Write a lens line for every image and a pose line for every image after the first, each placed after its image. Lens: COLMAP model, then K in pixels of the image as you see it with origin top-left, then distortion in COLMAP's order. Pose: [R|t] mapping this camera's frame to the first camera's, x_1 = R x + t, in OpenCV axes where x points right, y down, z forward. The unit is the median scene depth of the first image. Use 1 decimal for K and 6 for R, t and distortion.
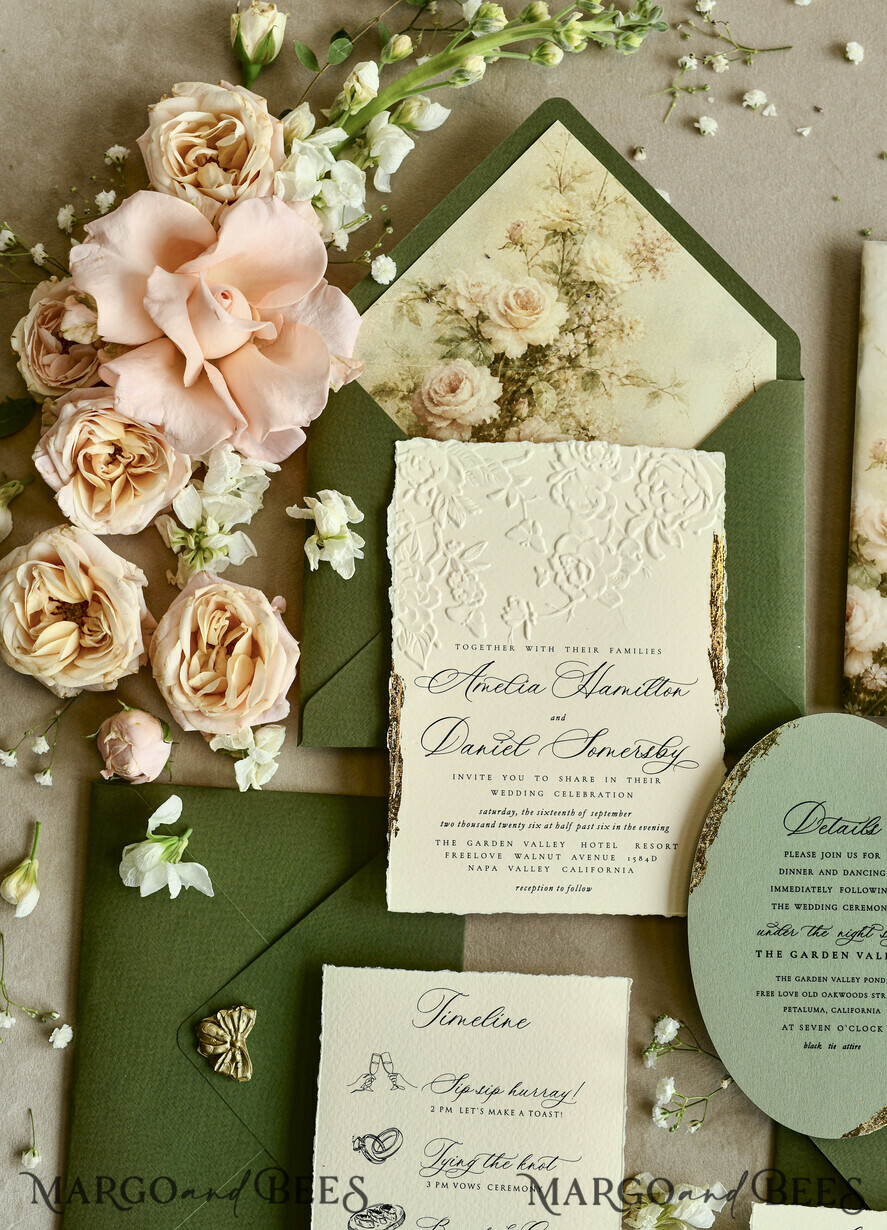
lens RADIAL K [[1830.5, 0, 489.5], [0, 1830.5, 578.0], [0, 0, 1]] dist [-0.012541, -0.043101]
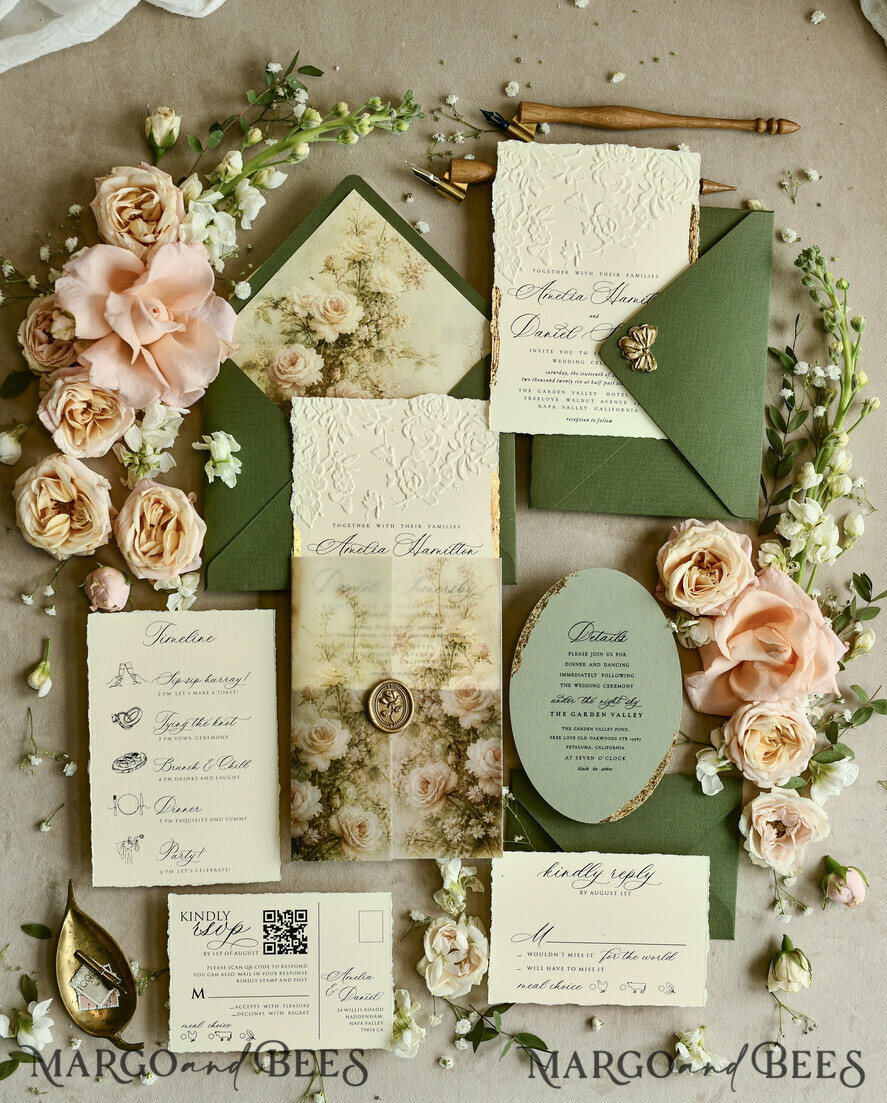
lens RADIAL K [[1866.7, 0, 312.5], [0, 1866.7, 538.4], [0, 0, 1]] dist [0.003078, 0.008883]
pose [[0.998413, -0.033371, 0.045356, -0.086018], [0.029120, 0.995393, 0.091345, -0.096831], [-0.048196, -0.089879, 0.994786, -0.635867]]
